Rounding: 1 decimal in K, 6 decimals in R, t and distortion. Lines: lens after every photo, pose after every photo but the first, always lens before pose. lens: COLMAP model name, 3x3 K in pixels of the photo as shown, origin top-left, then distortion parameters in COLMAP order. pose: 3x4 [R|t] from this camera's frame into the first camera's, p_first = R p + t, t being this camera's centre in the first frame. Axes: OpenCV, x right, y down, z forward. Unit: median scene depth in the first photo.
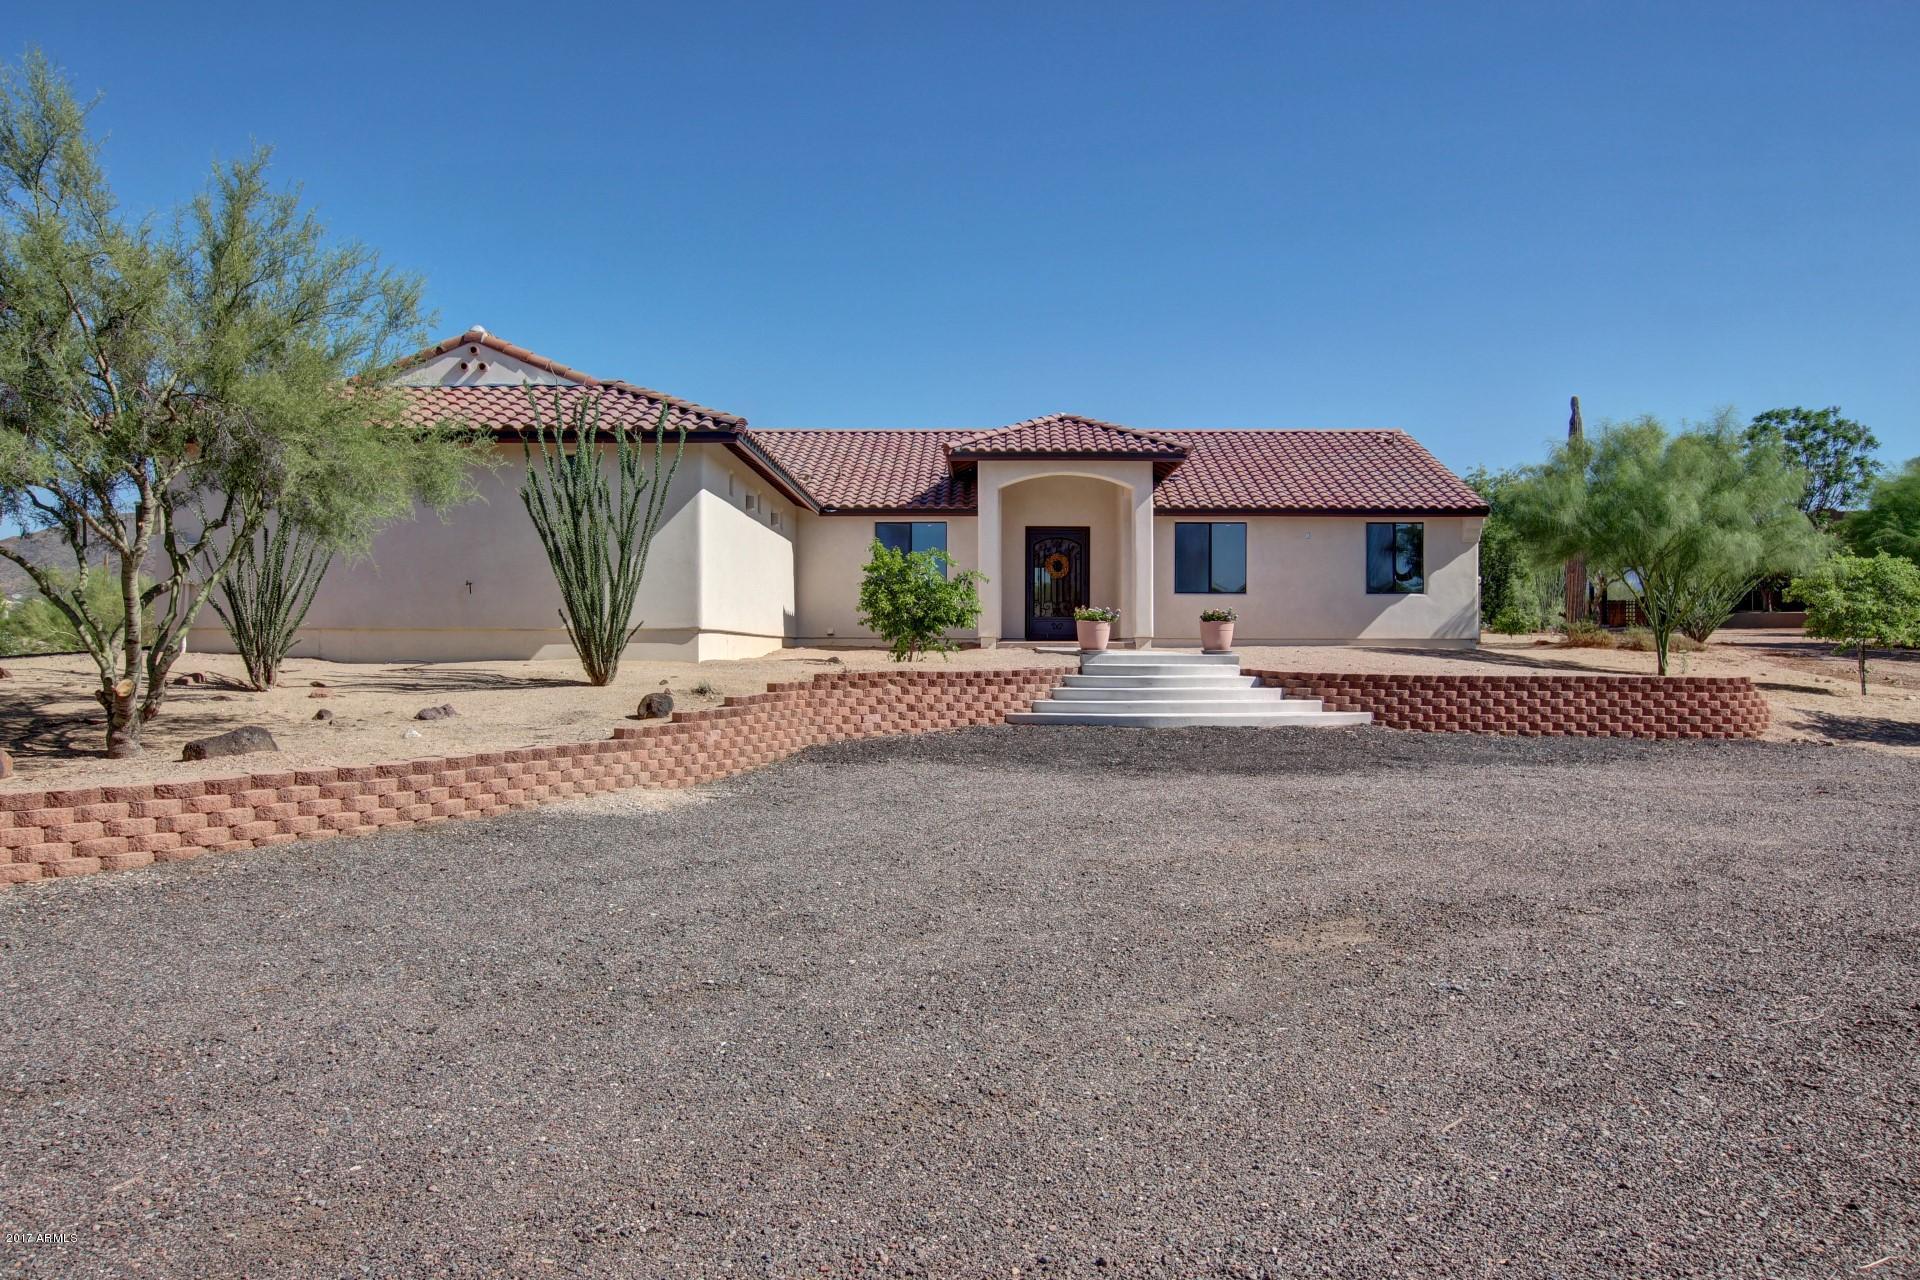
lens RADIAL K [[1423.7, 0, 968.4], [0, 1423.7, 641.0], [0, 0, 1]] dist [-0.028632, -0.002539]
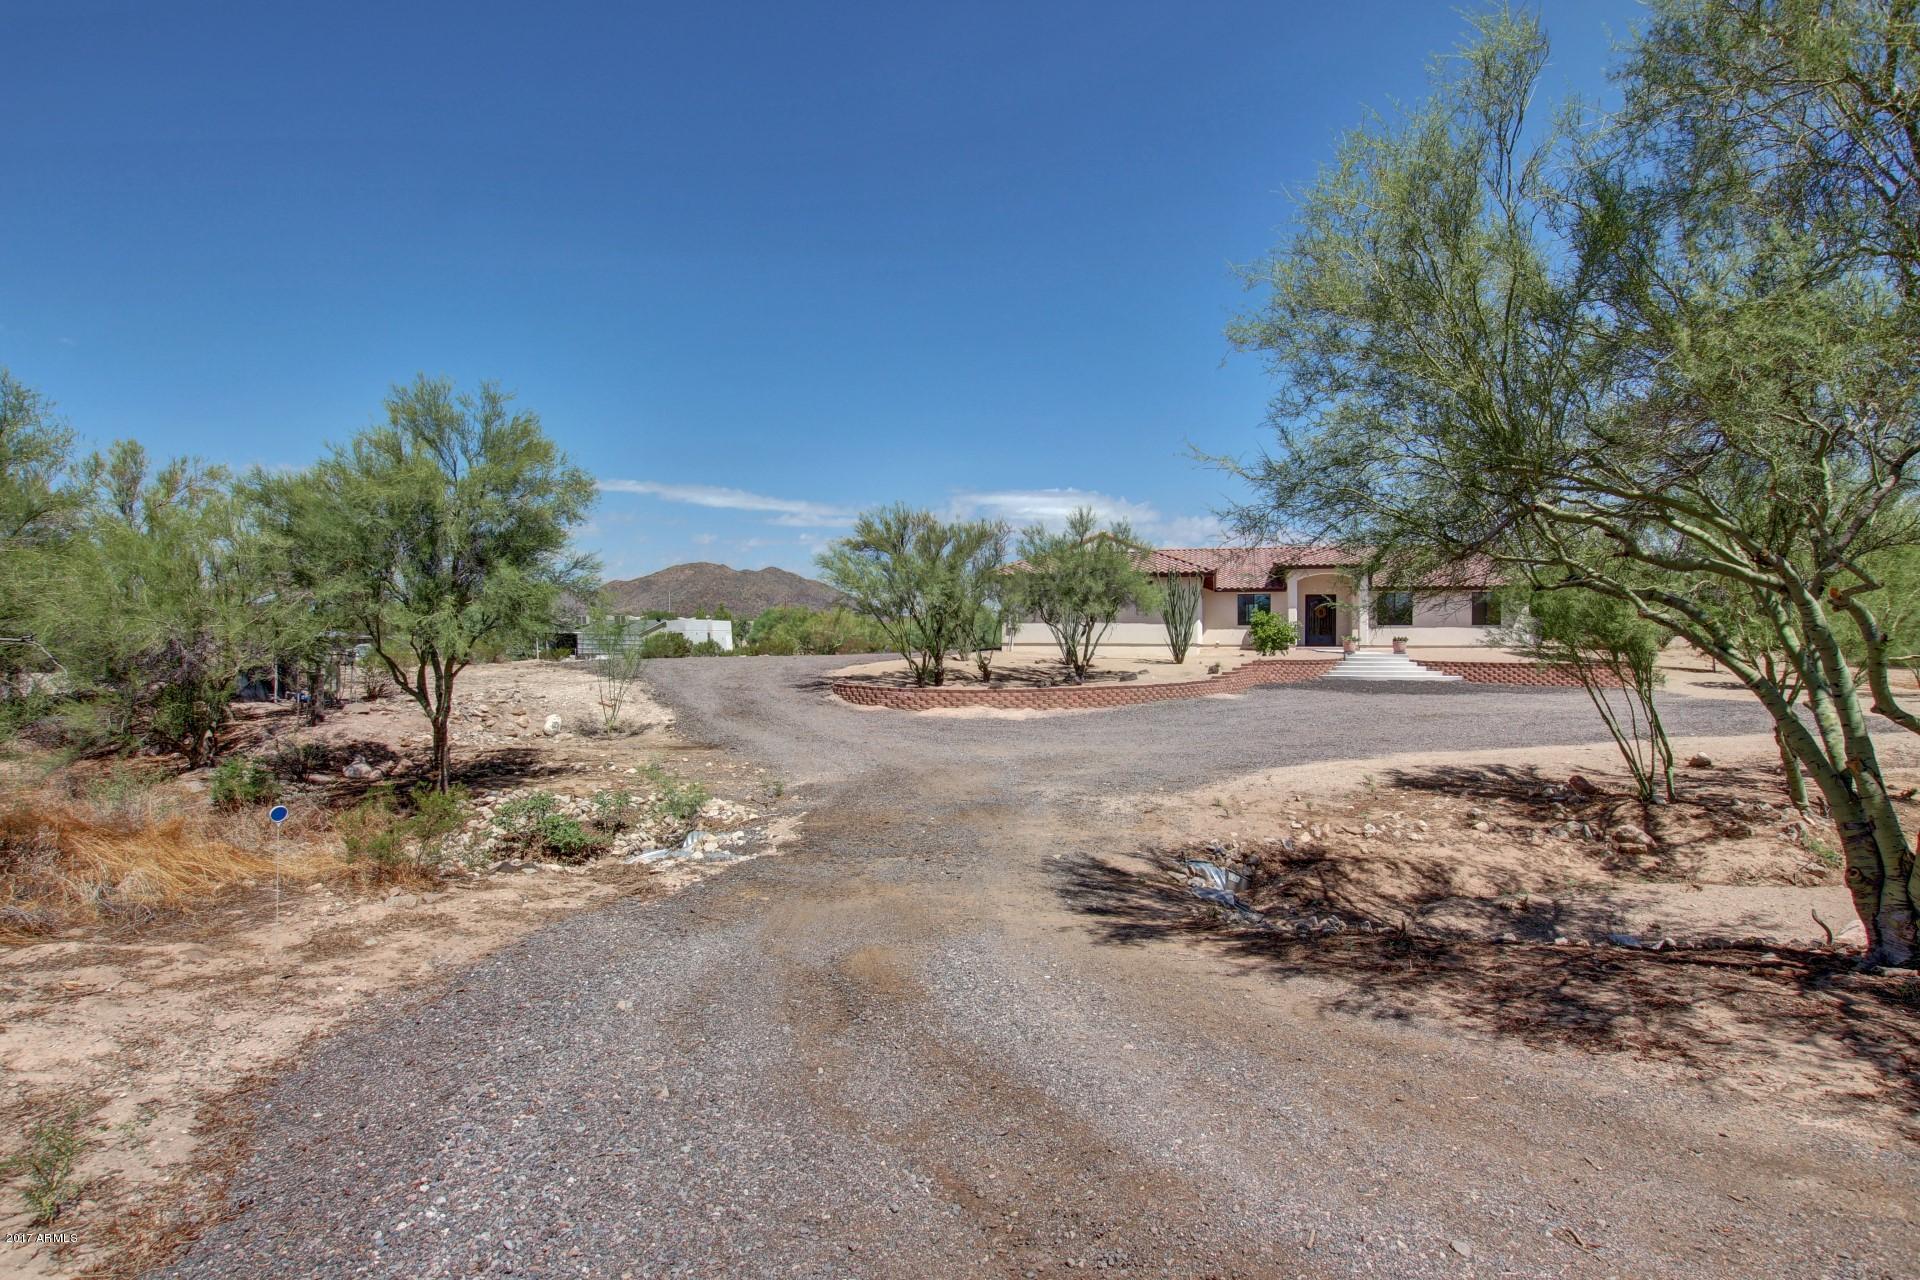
lens RADIAL K [[932.8, 0, 942.0], [0, 932.8, 638.1], [0, 0, 1]] dist [-0.025122, -0.001370]
pose [[0.963293, 0.002834, -0.268438, -0.192053], [-0.001933, 0.999992, 0.003623, -0.024913], [0.268446, -0.002971, 0.963290, -0.932870]]
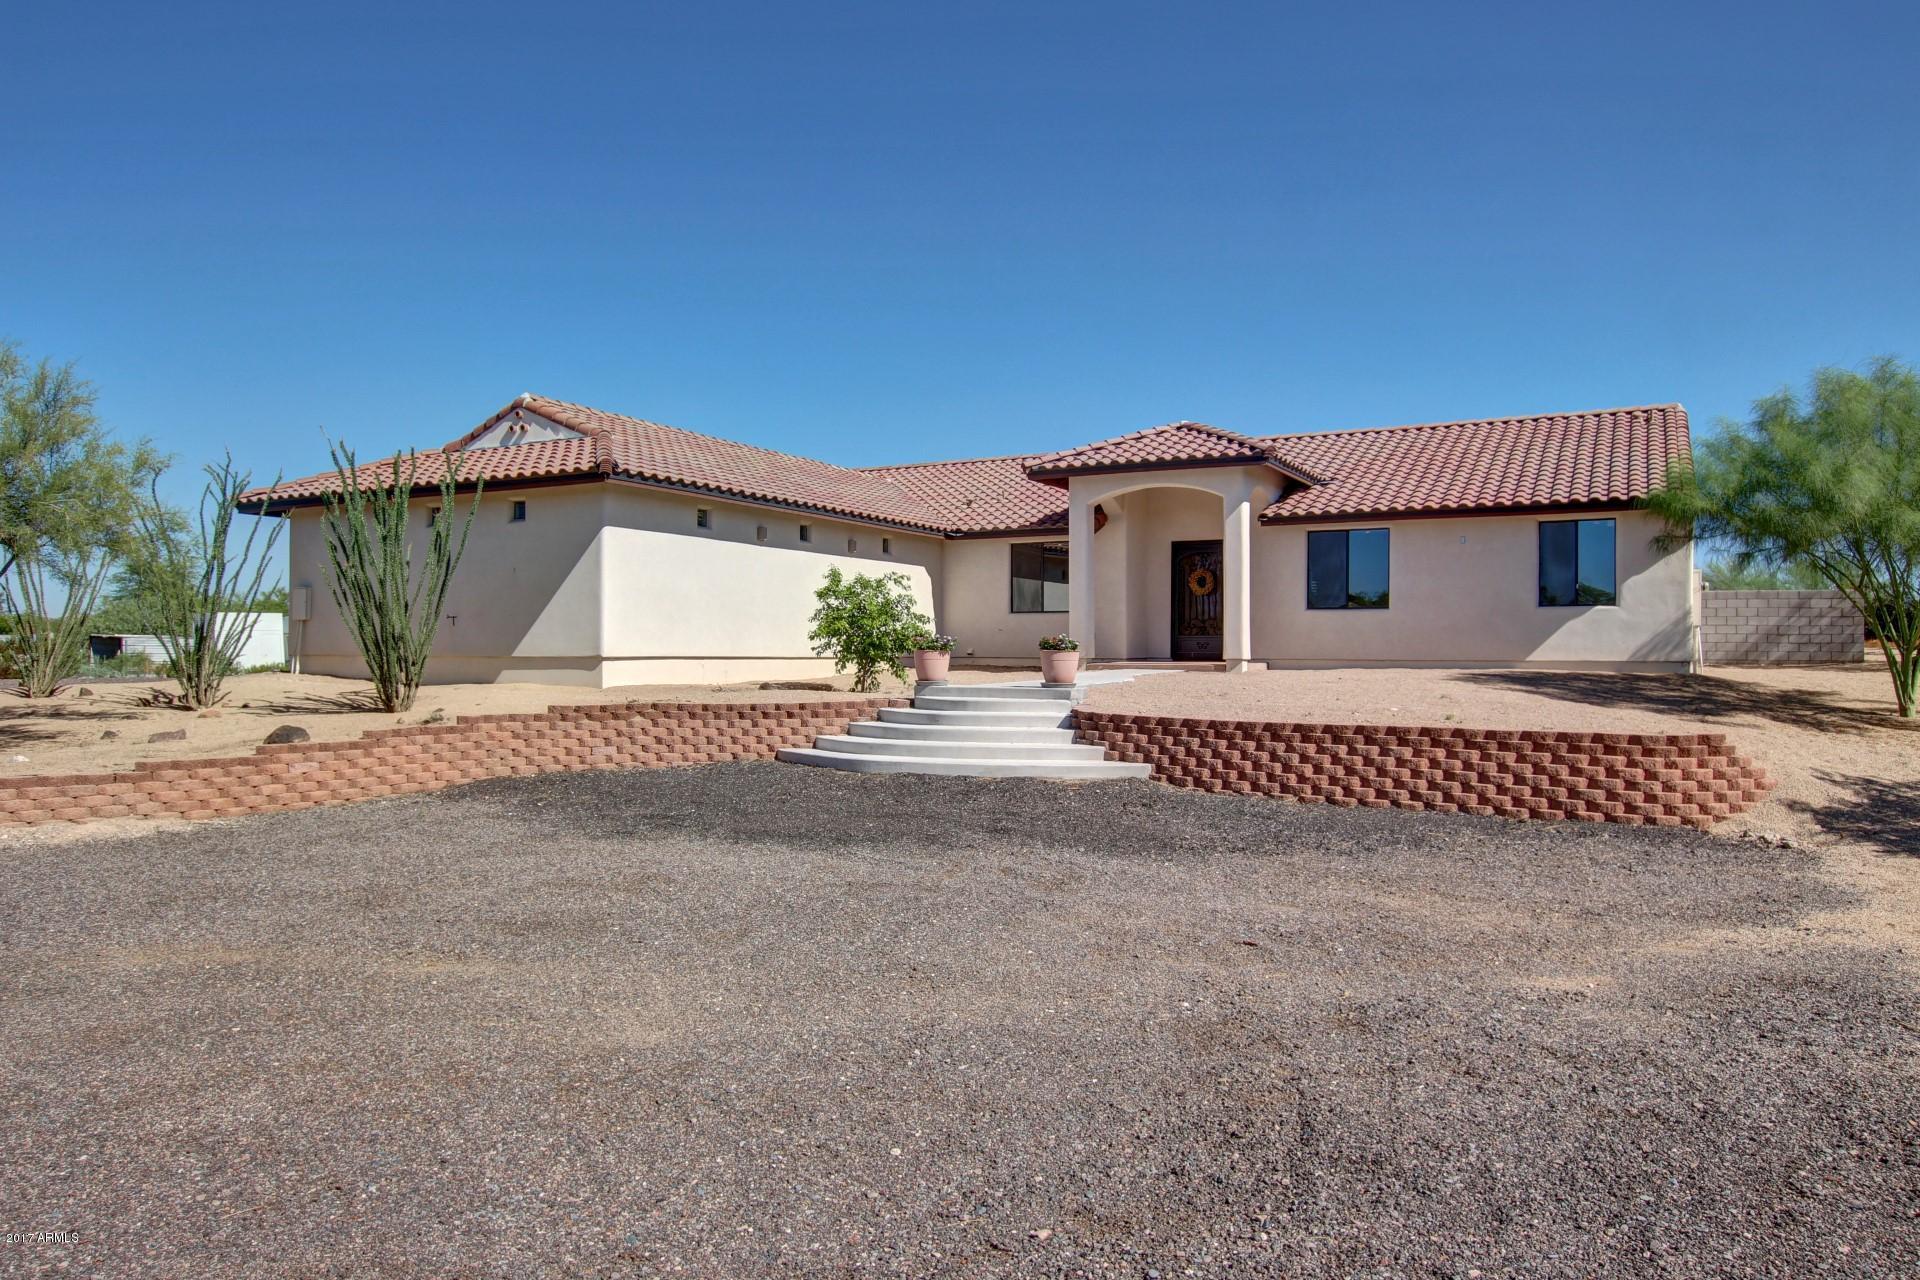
lens RADIAL K [[1250.5, 0, 955.9], [0, 1250.5, 652.0], [0, 0, 1]] dist [-0.056952, -0.000257]
pose [[0.878673, 0.000841, -0.477423, 0.498460], [0.001779, 0.999986, 0.005036, -0.016706], [0.477420, -0.005274, 0.878659, 0.305257]]
